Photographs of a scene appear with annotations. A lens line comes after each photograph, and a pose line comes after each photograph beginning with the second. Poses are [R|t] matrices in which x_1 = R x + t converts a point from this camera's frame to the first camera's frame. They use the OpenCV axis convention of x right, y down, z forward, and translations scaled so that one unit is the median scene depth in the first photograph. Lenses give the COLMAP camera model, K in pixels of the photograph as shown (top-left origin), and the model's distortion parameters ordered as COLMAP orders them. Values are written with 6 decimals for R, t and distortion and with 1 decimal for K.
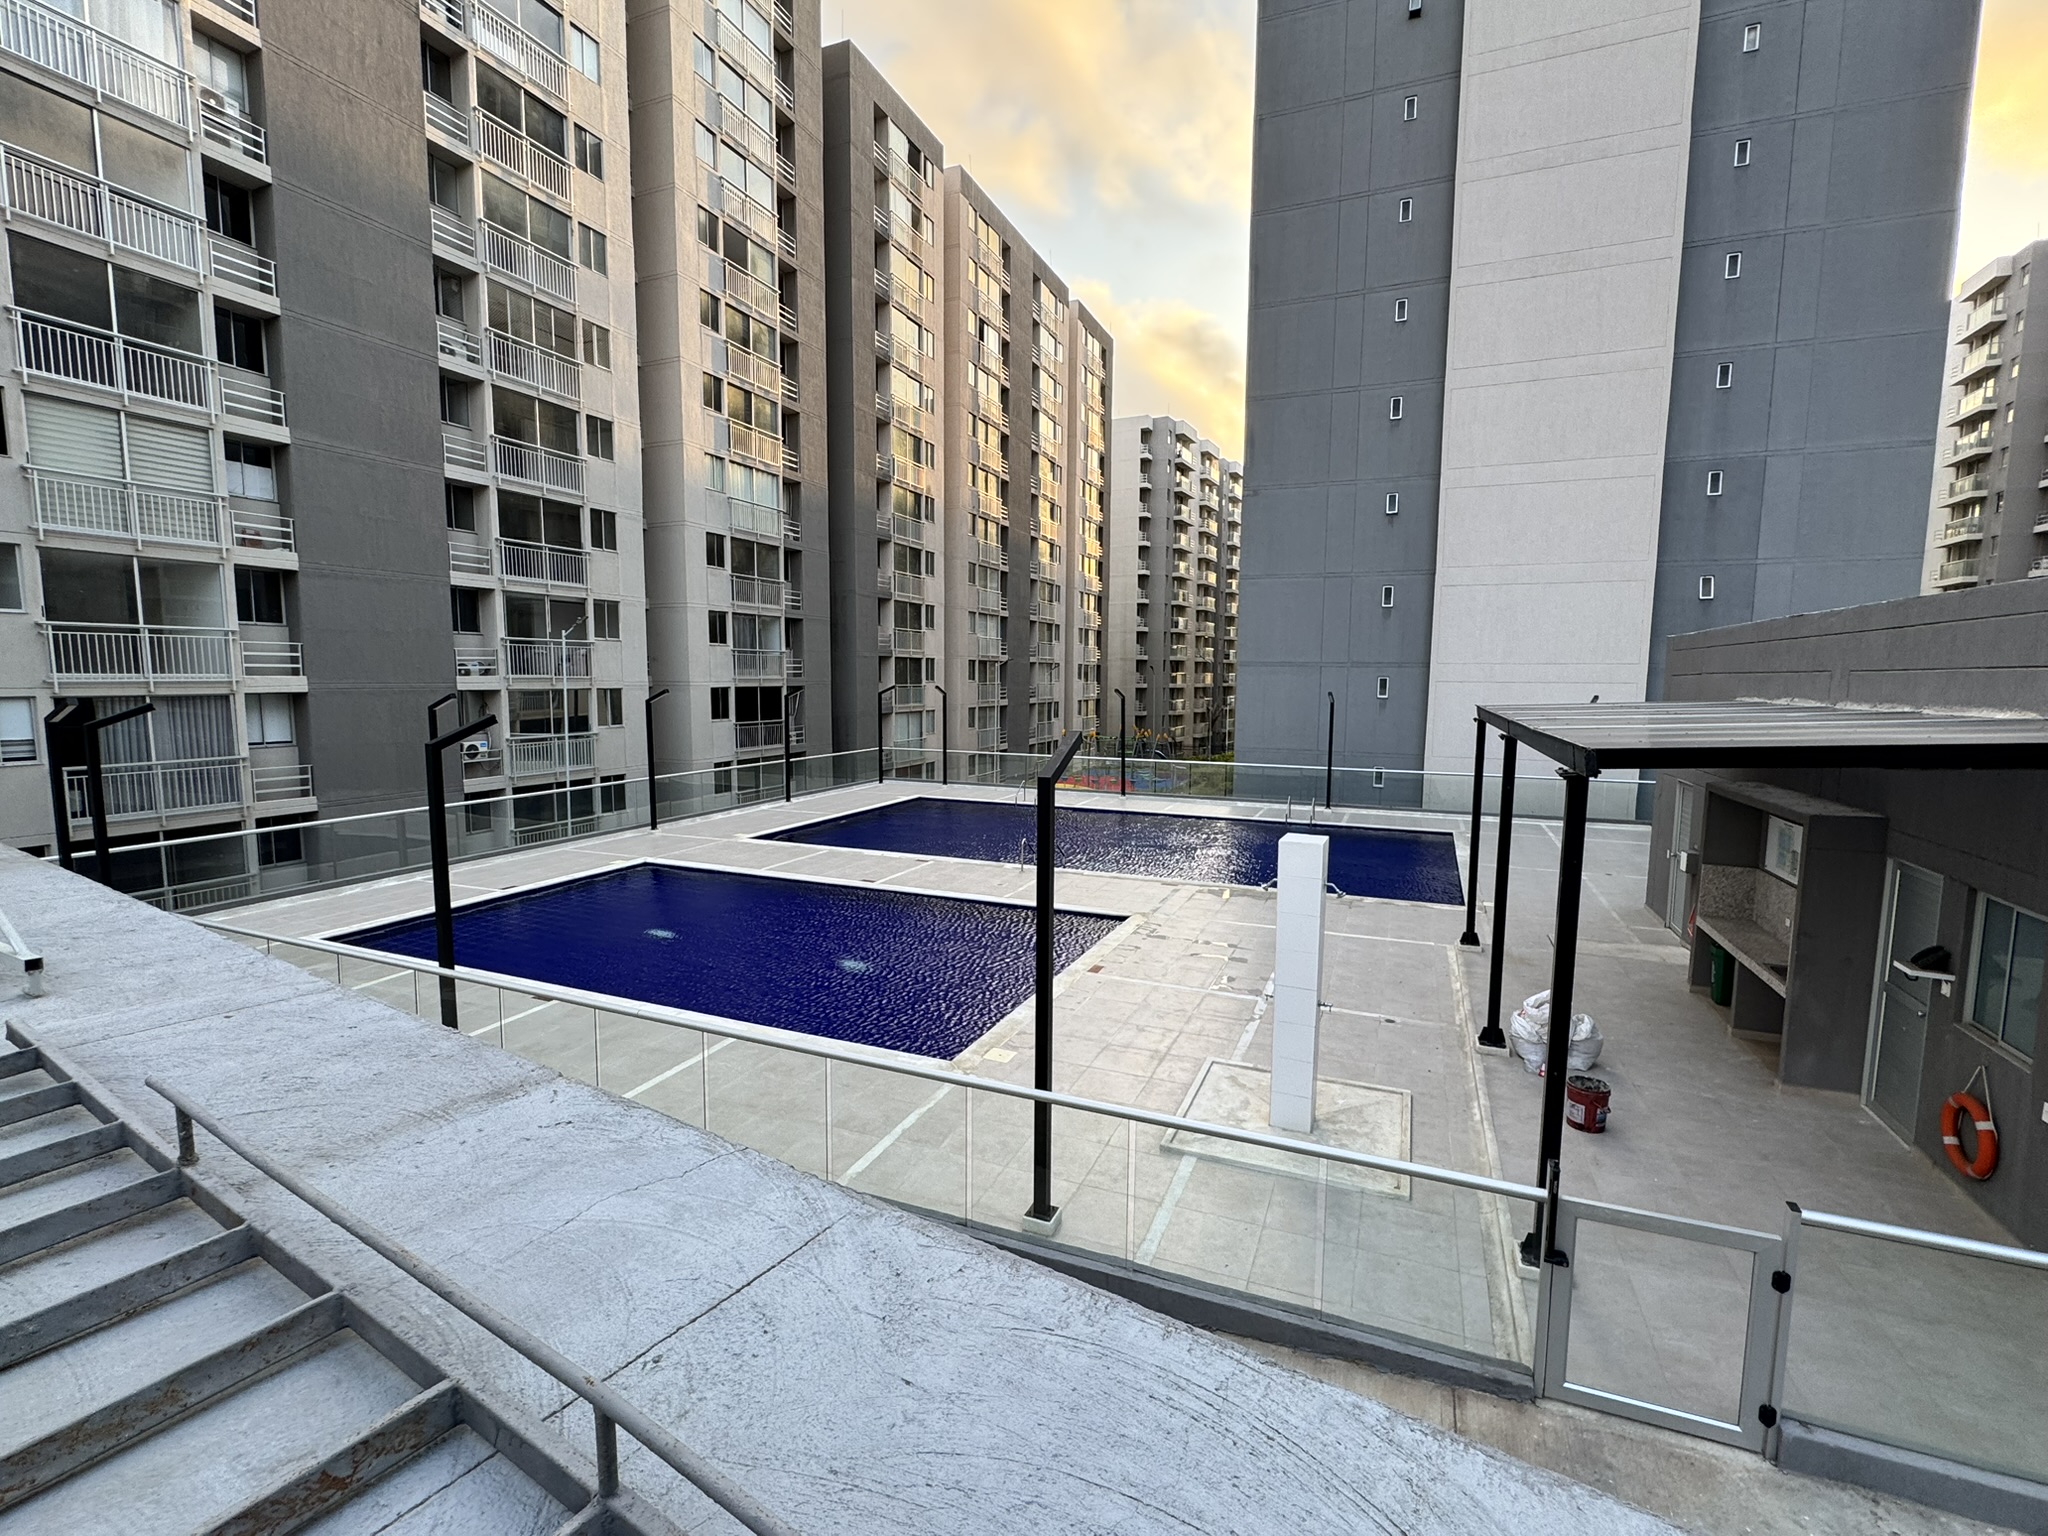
lens RADIAL K [[927.7, 0, 1024.4], [0, 927.7, 776.3], [0, 0, 1]] dist [-0.000722, 0.000286]
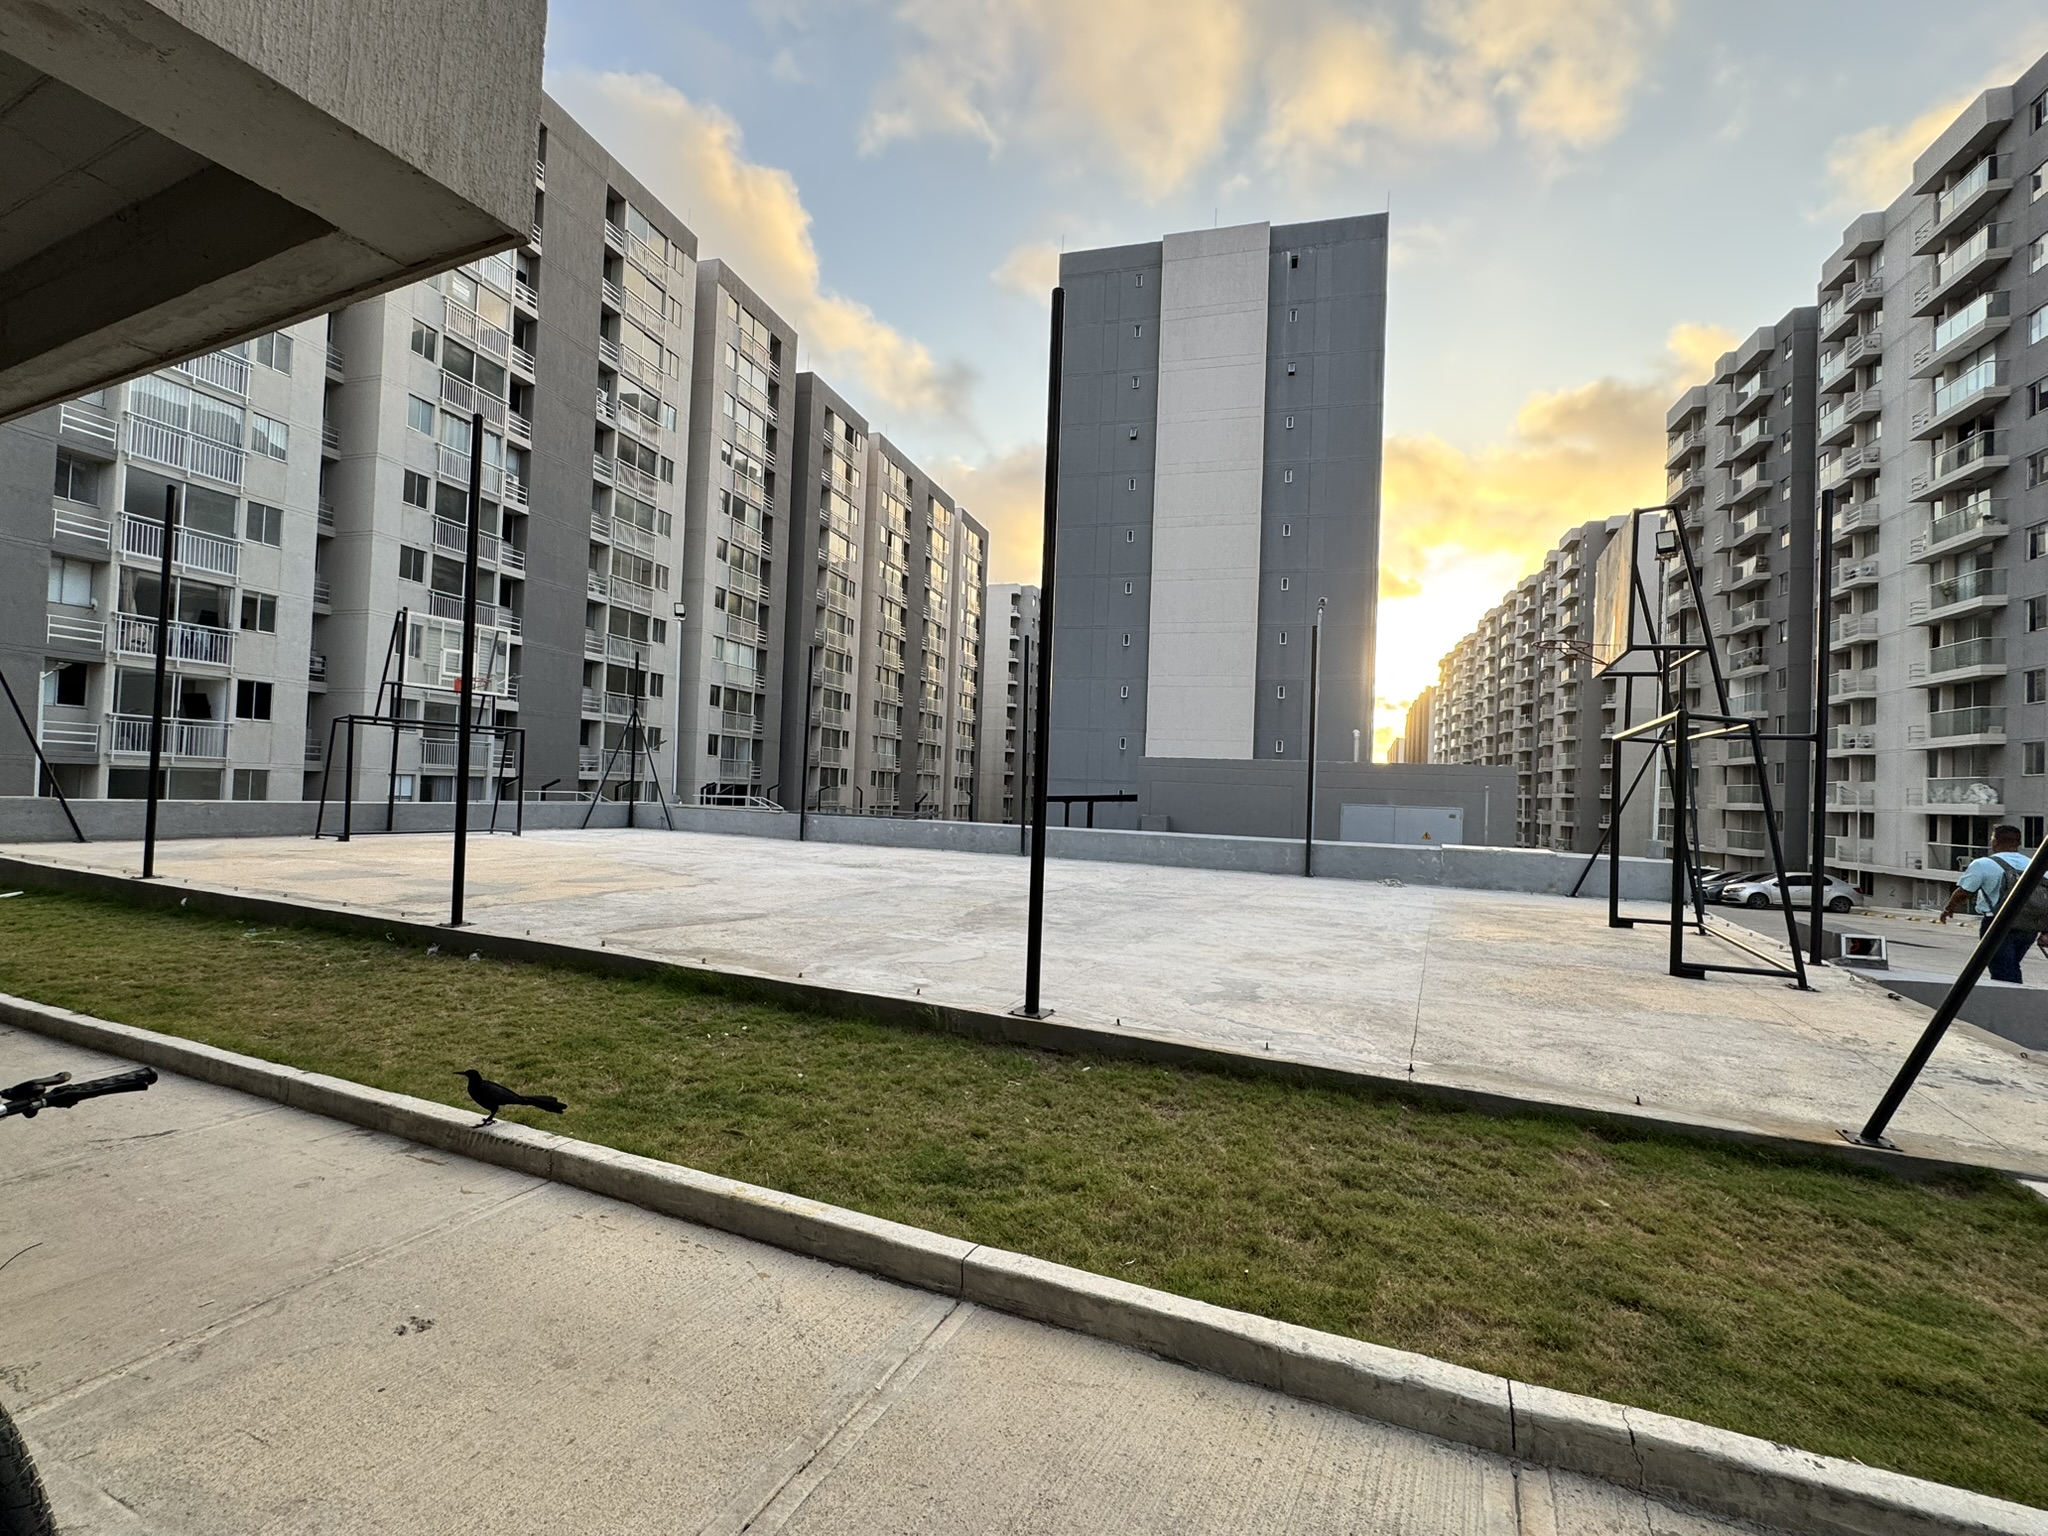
lens RADIAL K [[922.7, 0, 1021.7], [0, 922.7, 769.1], [0, 0, 1]] dist [0.002100, 0.001384]
pose [[0.992531, 0.034552, 0.117000, 0.000376], [-0.019237, 0.991383, -0.129577, 0.070595], [-0.120469, 0.126358, 0.984642, -0.585884]]
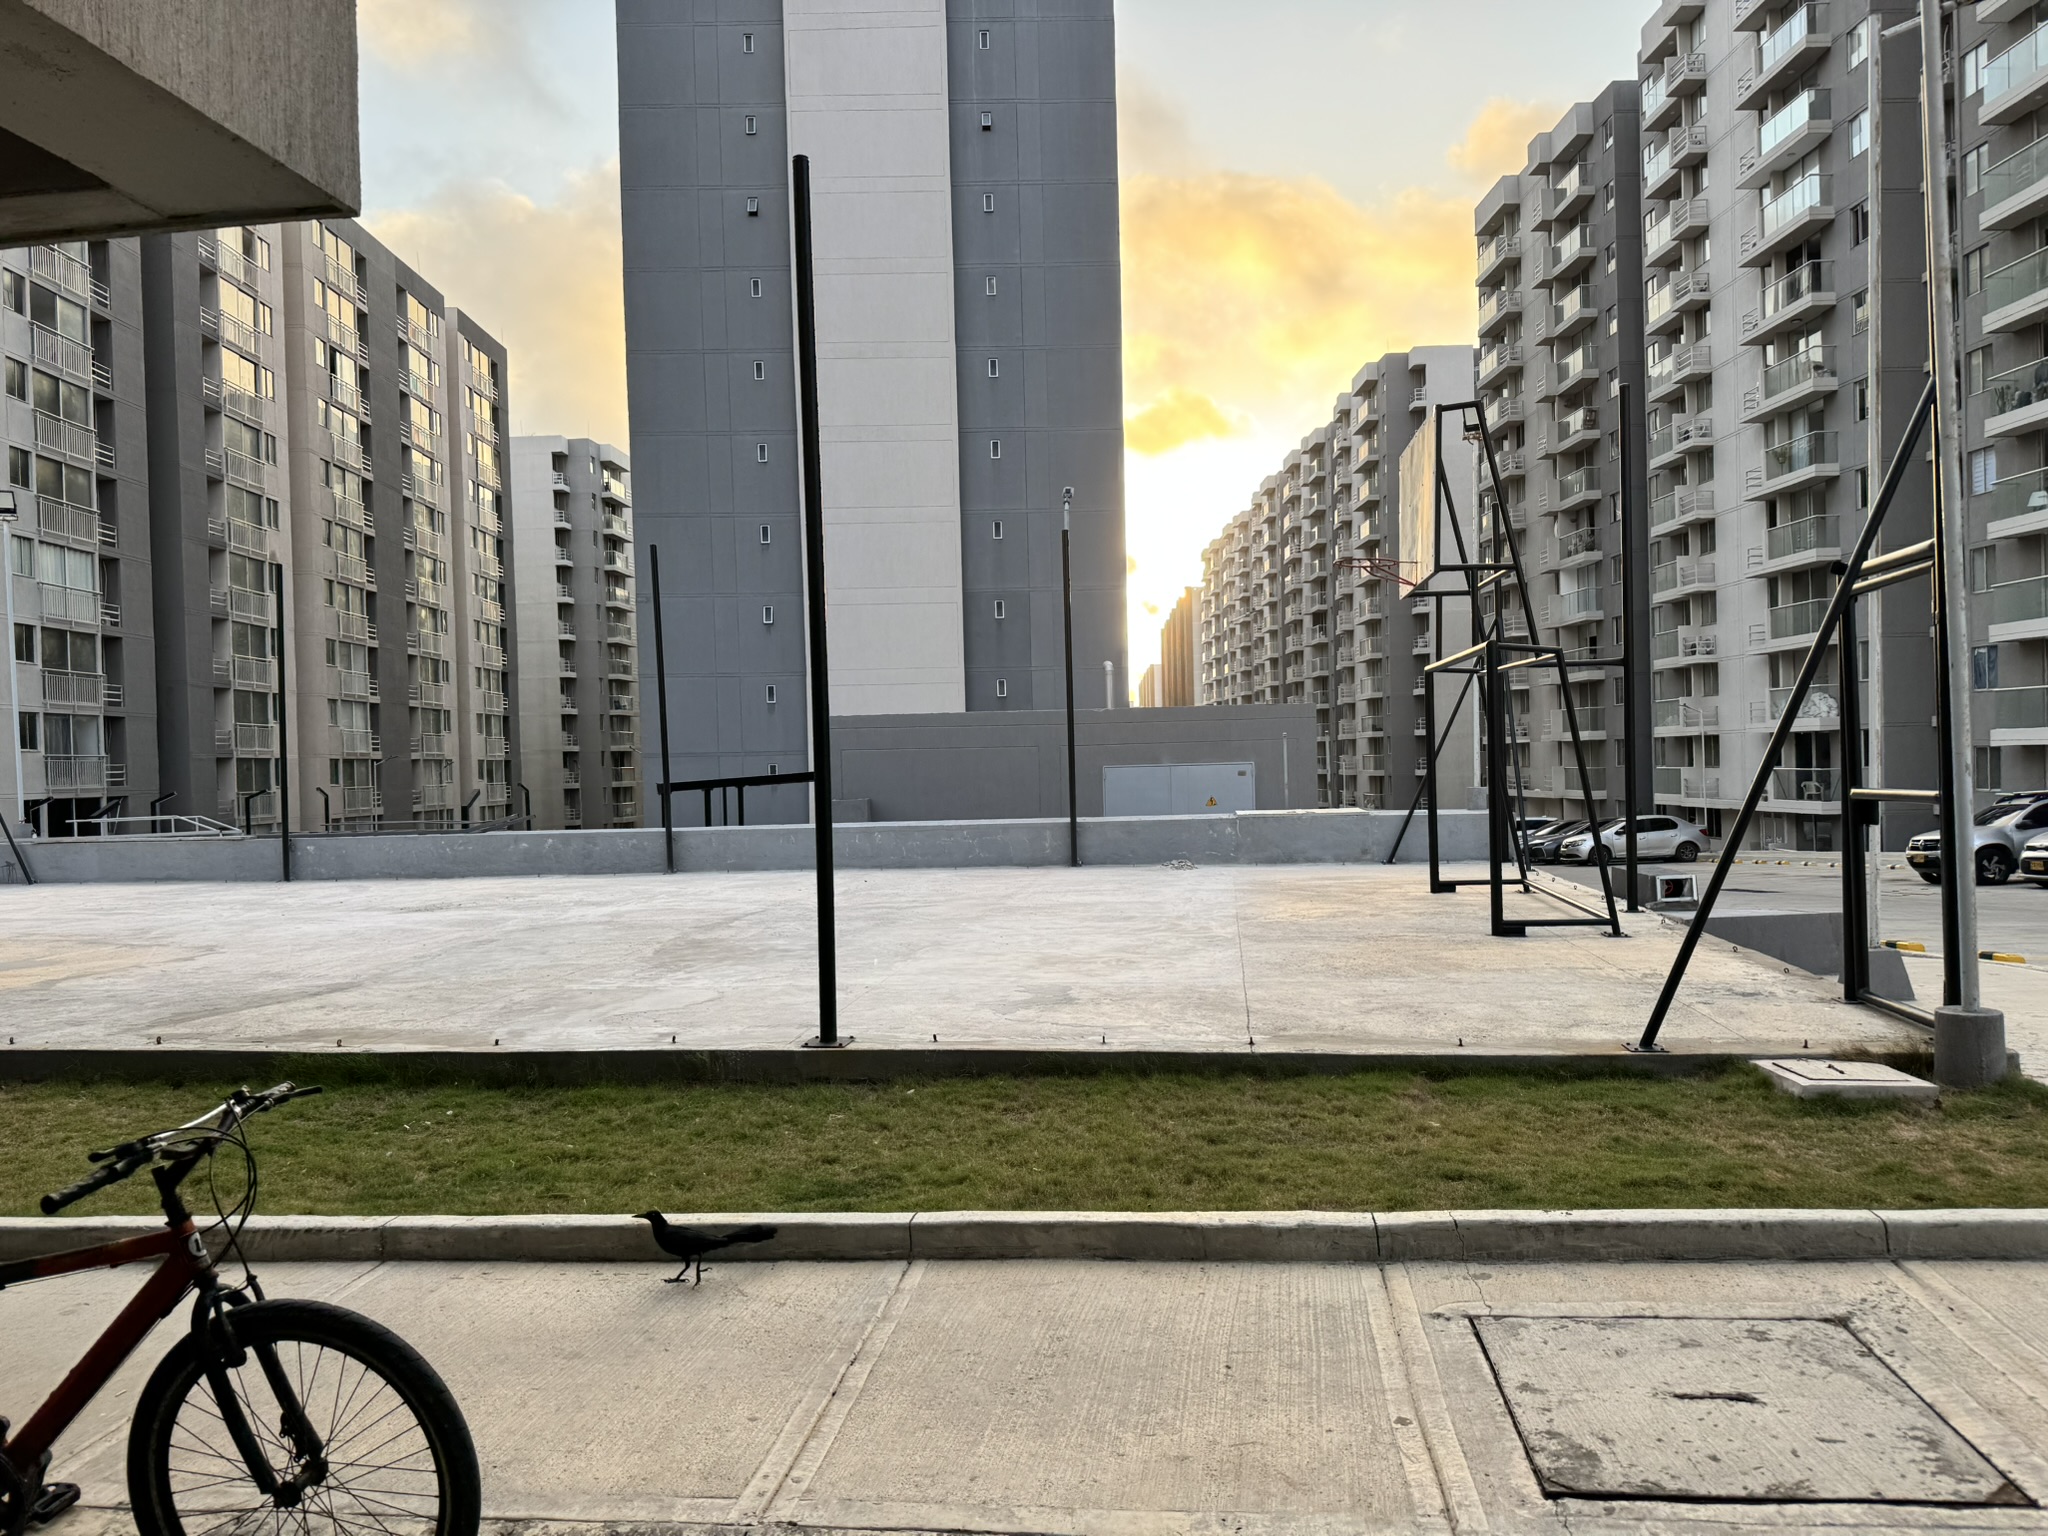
lens RADIAL K [[1447.2, 0, 1013.8], [0, 1447.2, 771.5], [0, 0, 1]] dist [0.108585, -0.123318]
pose [[0.917324, -0.031626, 0.396884, -0.038786], [0.073951, 0.993028, -0.091794, 0.074341], [-0.391214, 0.113555, 0.913267, -0.635074]]
